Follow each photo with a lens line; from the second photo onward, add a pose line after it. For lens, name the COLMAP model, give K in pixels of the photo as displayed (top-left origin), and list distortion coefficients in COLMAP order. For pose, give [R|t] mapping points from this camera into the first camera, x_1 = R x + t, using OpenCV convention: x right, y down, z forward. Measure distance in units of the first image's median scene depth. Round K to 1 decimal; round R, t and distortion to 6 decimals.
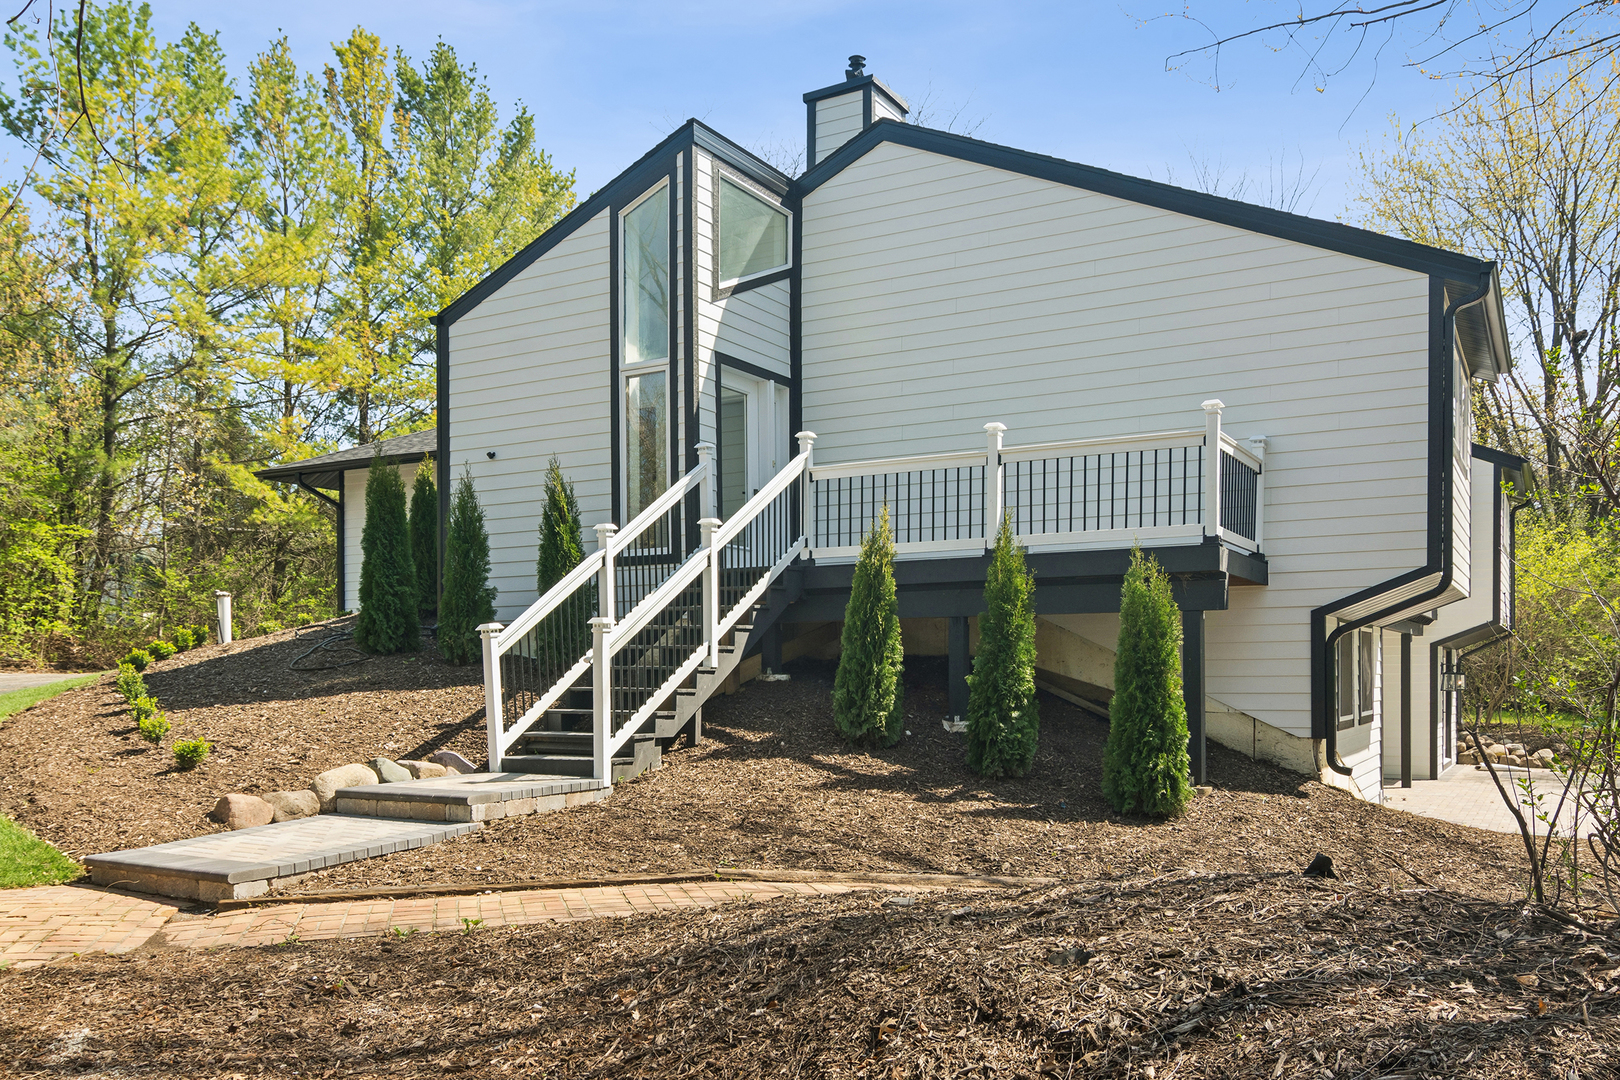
lens RADIAL K [[1291.9, 0, 808.5], [0, 1291.9, 692.2], [0, 0, 1]] dist [0.004975, 0.001193]
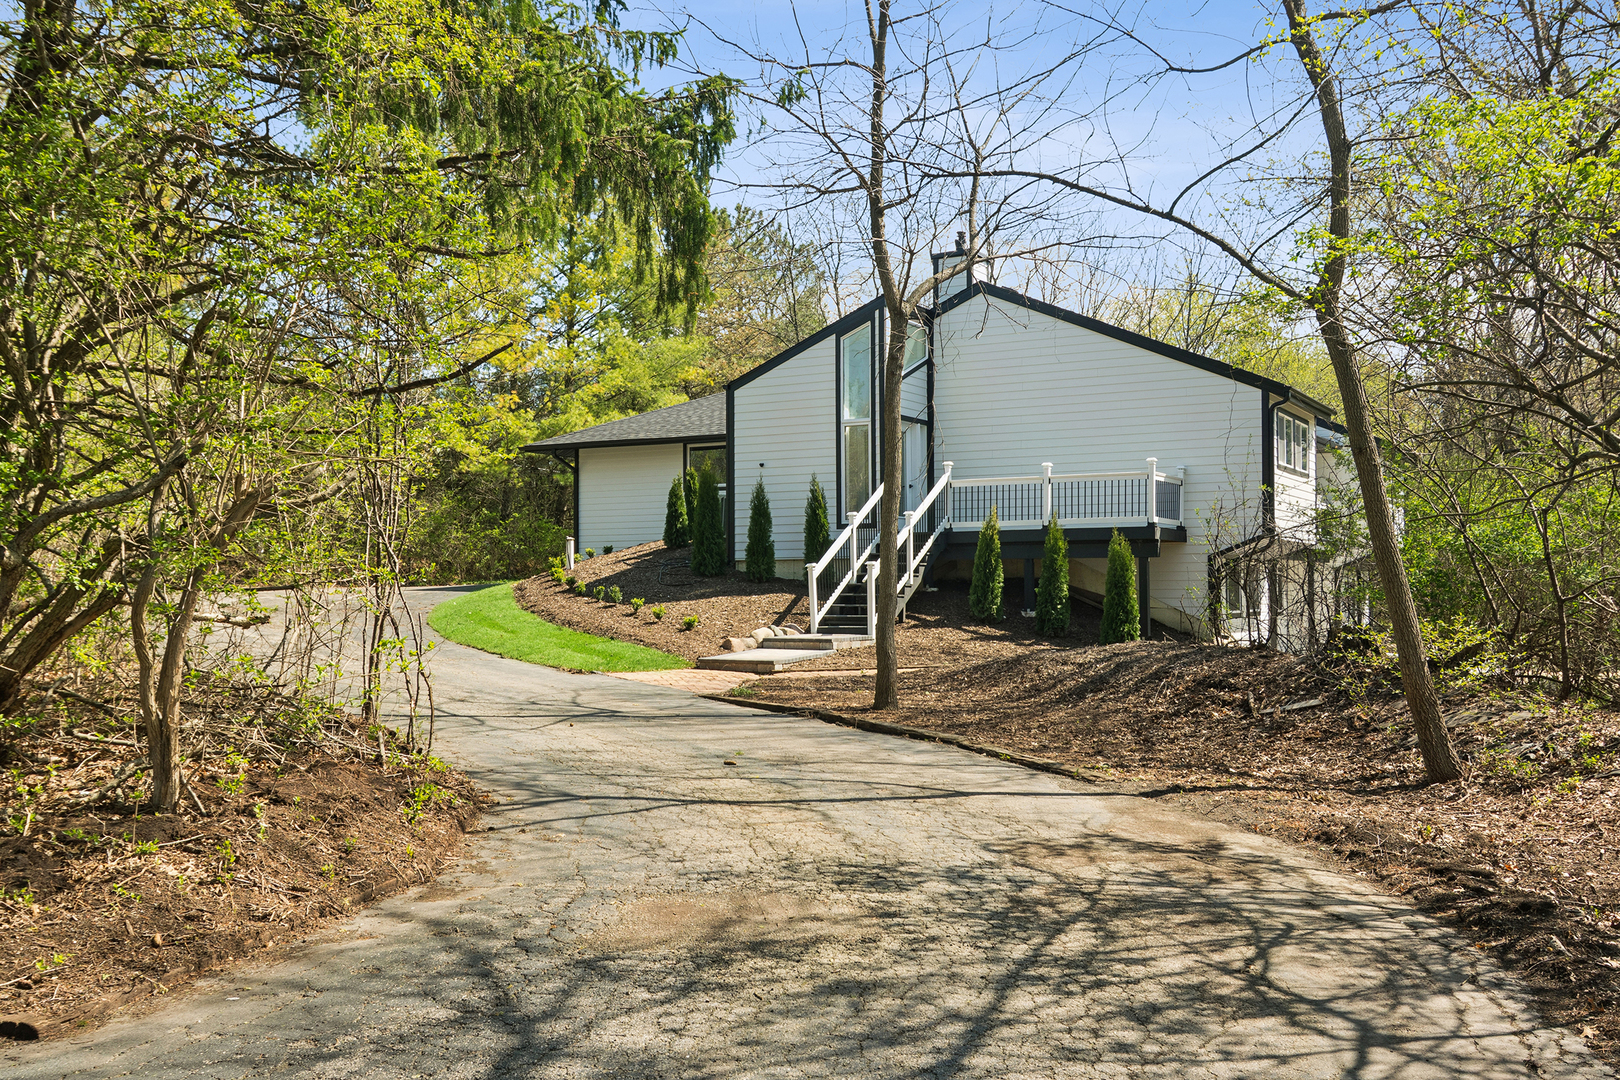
lens RADIAL K [[1564.3, 0, 810.0], [0, 1564.3, 540.0], [0, 0, 1]] dist [-0.008120, -0.002285]
pose [[0.999804, 0.002164, 0.019674, -0.286897], [-0.001239, 0.998897, -0.046936, 0.027706], [-0.019754, 0.046902, 0.998704, -1.493958]]
